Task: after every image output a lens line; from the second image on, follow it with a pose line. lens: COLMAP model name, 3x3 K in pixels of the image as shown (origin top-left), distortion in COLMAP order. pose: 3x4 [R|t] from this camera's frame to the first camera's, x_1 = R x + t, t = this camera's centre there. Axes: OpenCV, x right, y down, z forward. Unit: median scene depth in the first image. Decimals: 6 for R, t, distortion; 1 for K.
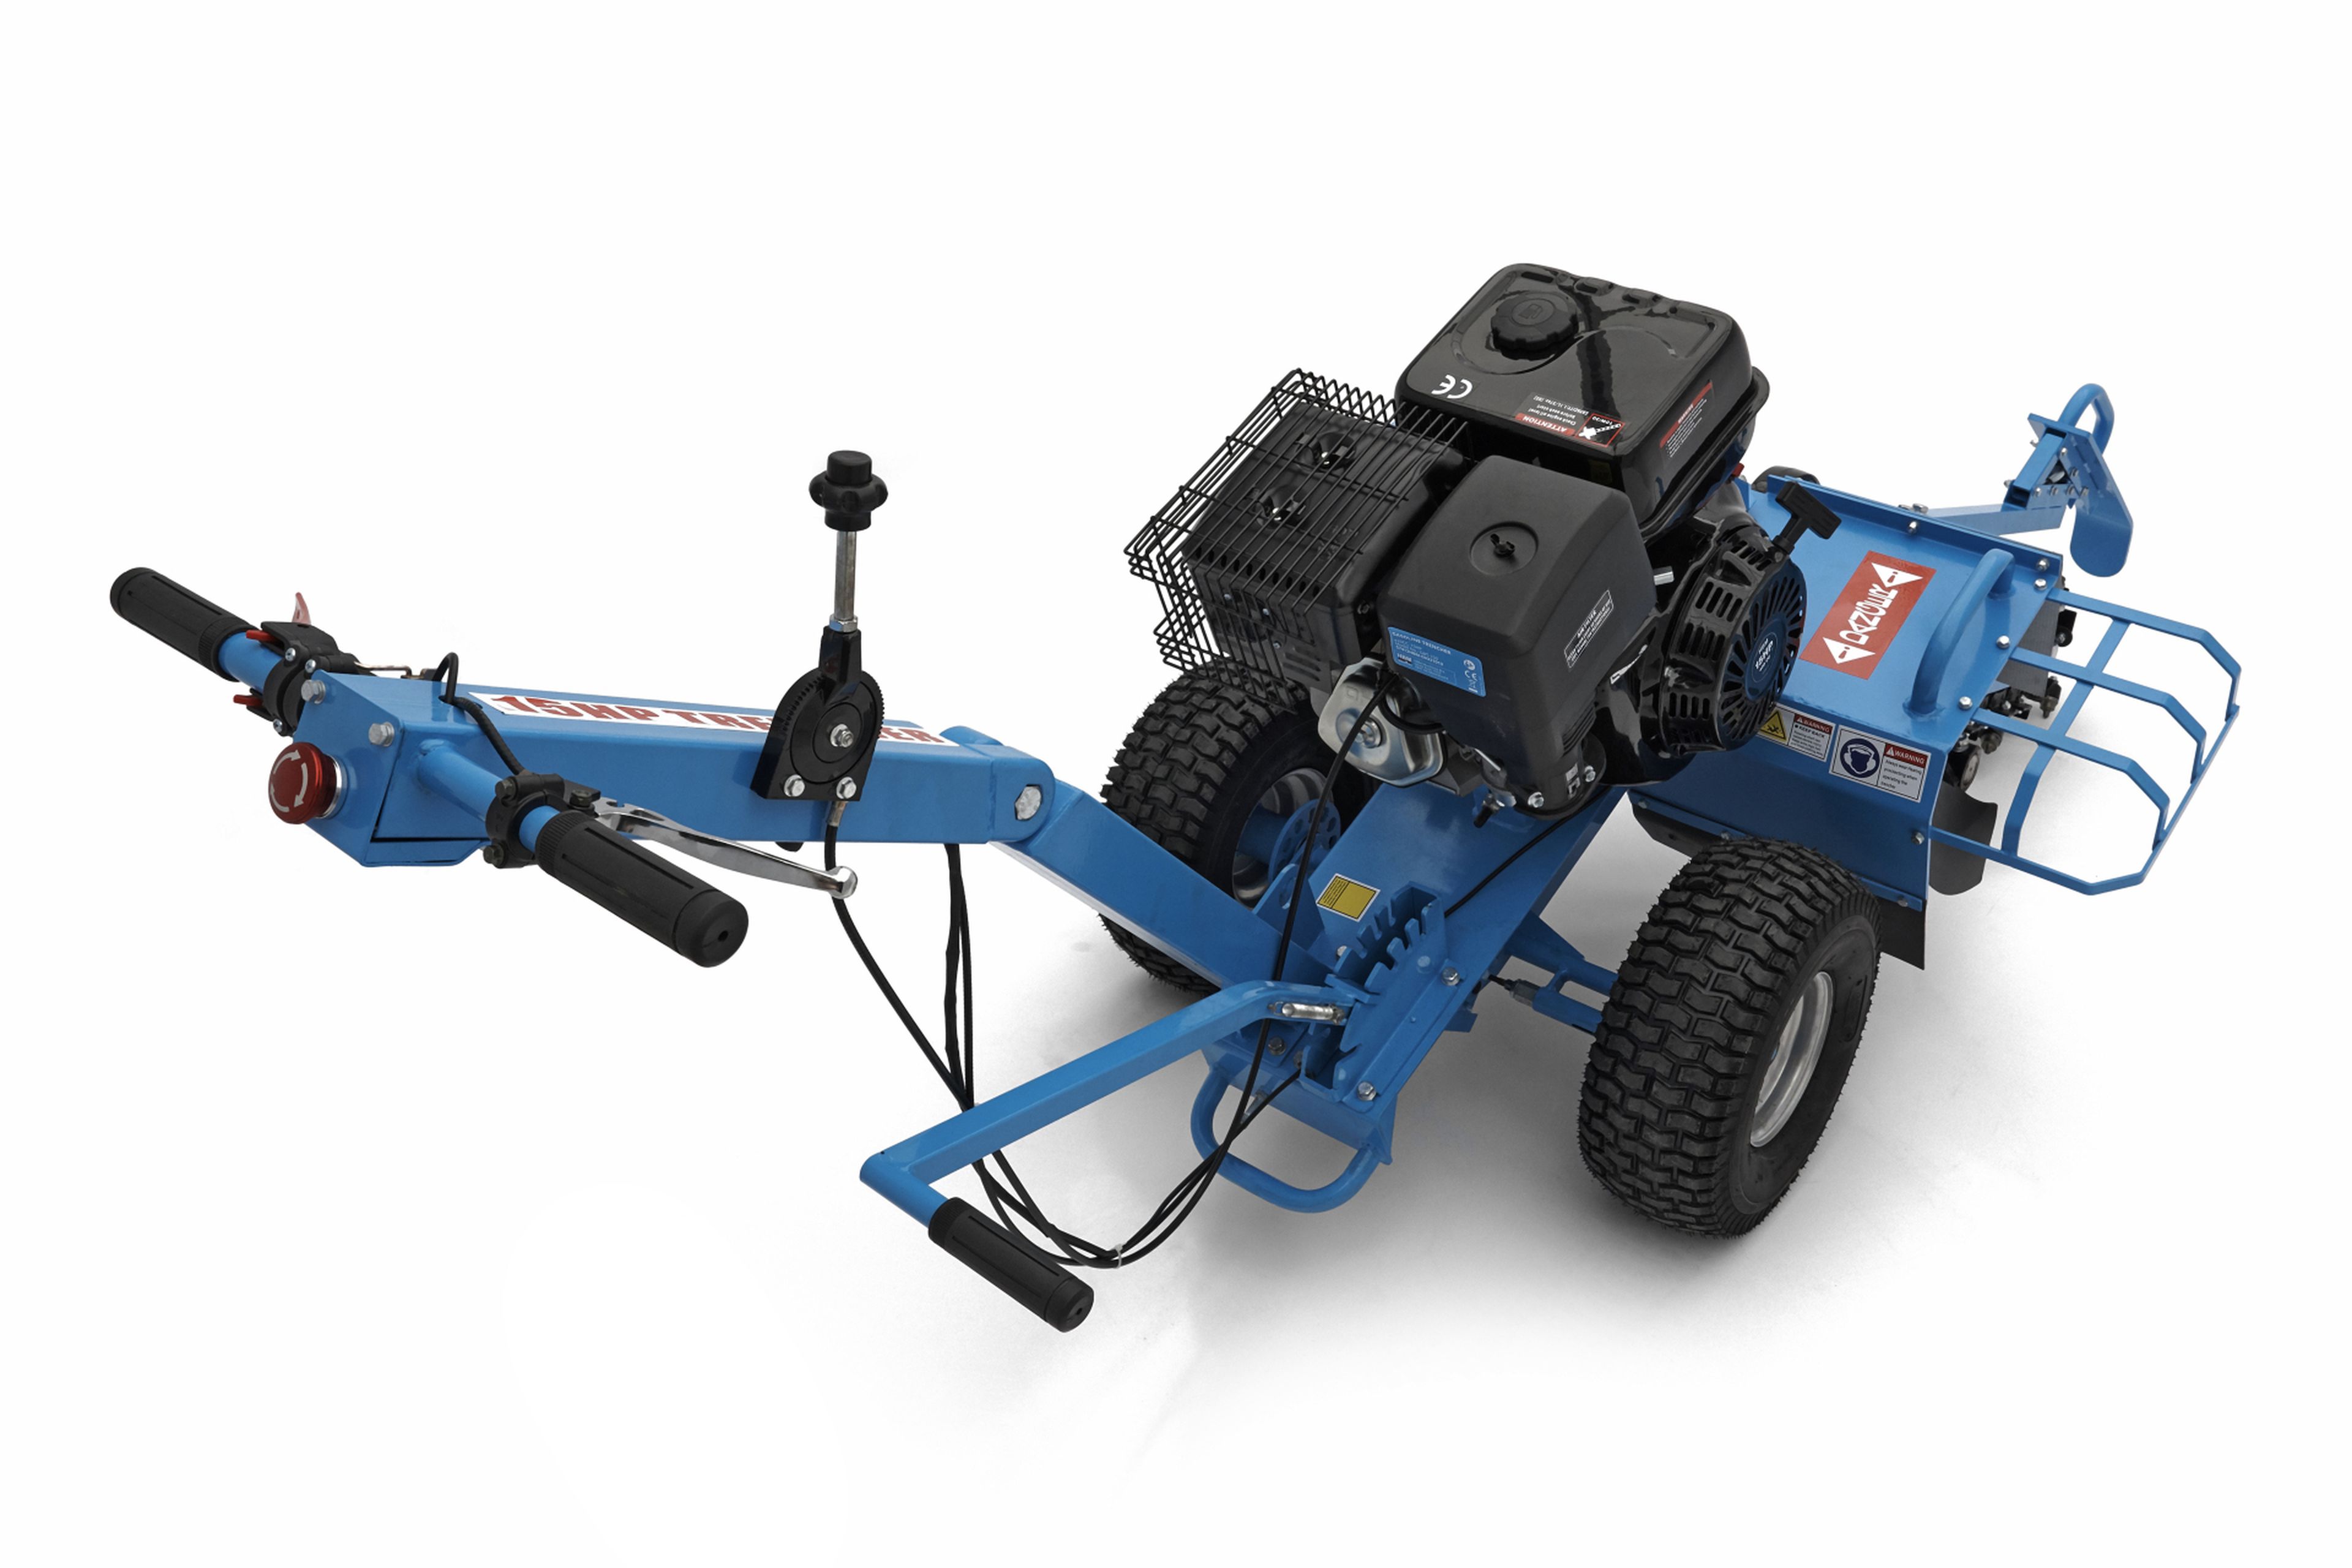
lens RADIAL K [[2074.2, 0, 1196.1], [0, 2074.2, 783.7], [0, 0, 1]] dist [-0.017683, 0.006101]
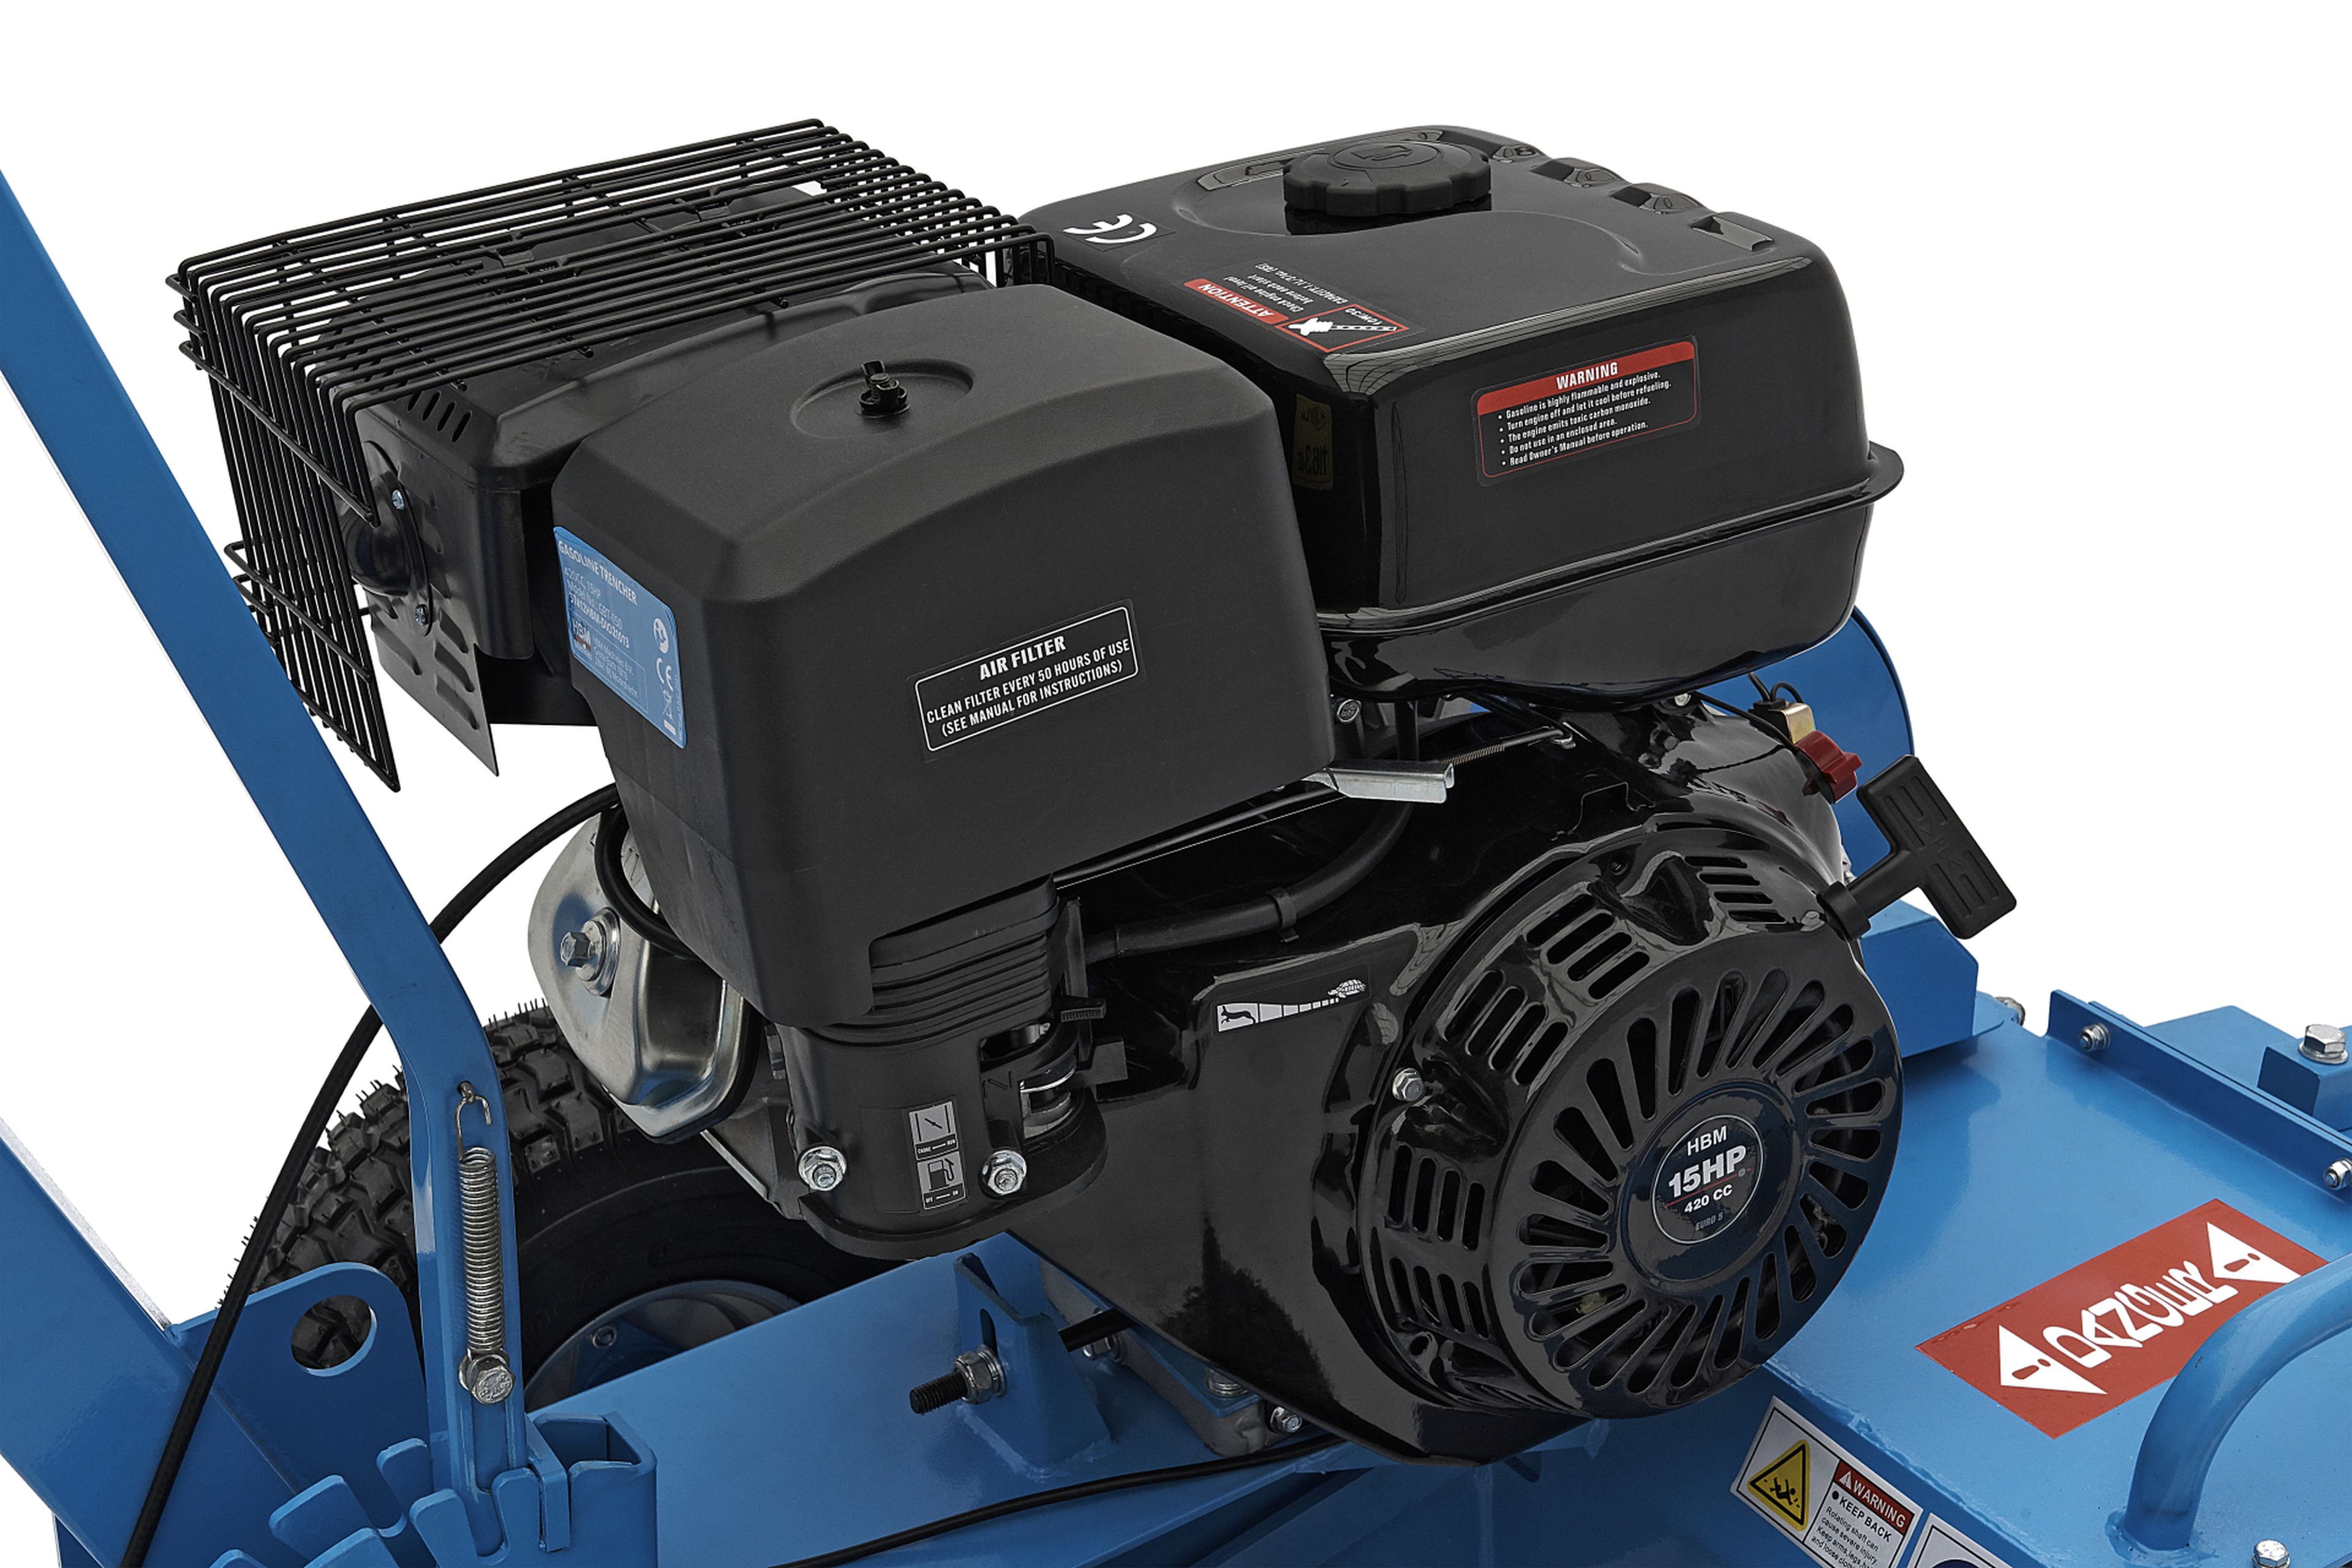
lens RADIAL K [[3276.6, 0, 1161.1], [0, 3276.6, 769.1], [0, 0, 1]] dist [0.003421, 0.000000]
pose [[0.916708, 0.307460, -0.255177, 0.295242], [-0.377087, 0.876892, -0.298103, 0.081275], [0.132108, 0.369497, 0.919793, 0.400846]]
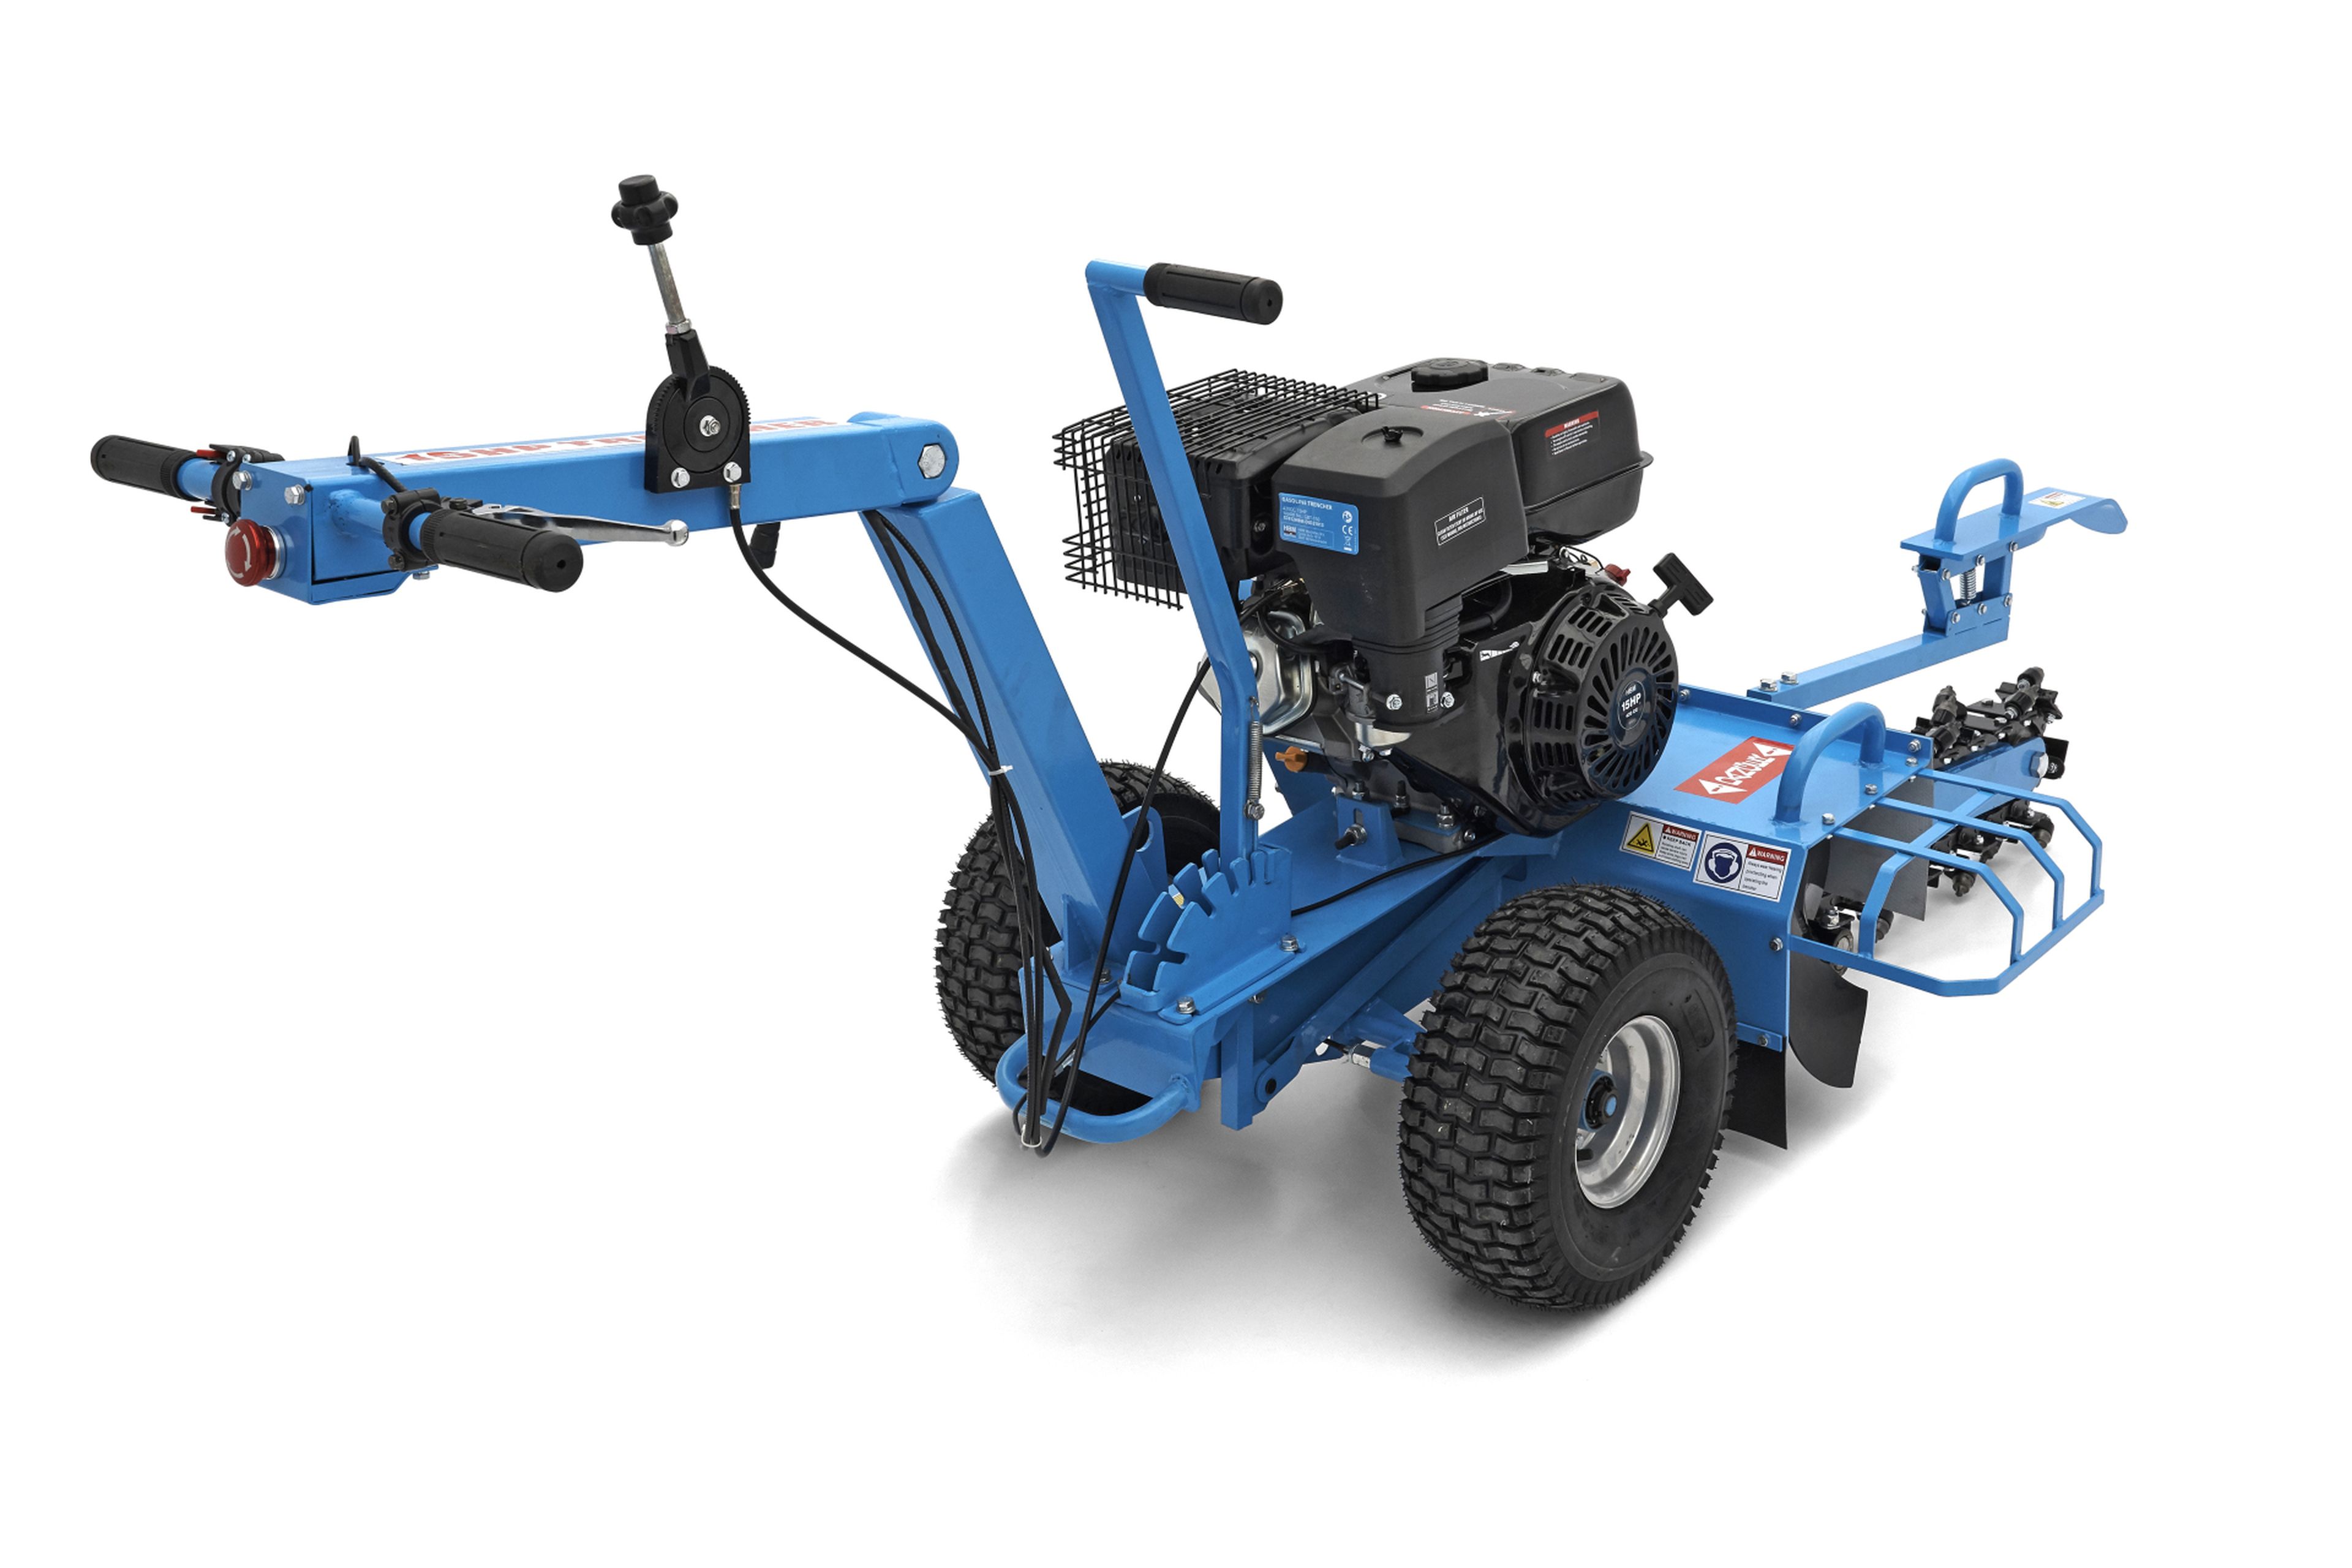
lens RADIAL K [[2377.0, 0, 1179.4], [0, 2377.0, 695.4], [0, 0, 1]] dist [0.043402, 0.000000]
pose [[0.983659, 0.178368, -0.024488, 0.074715], [-0.169483, 0.871482, -0.460211, 0.497674], [-0.060746, 0.456841, 0.887472, -0.049562]]
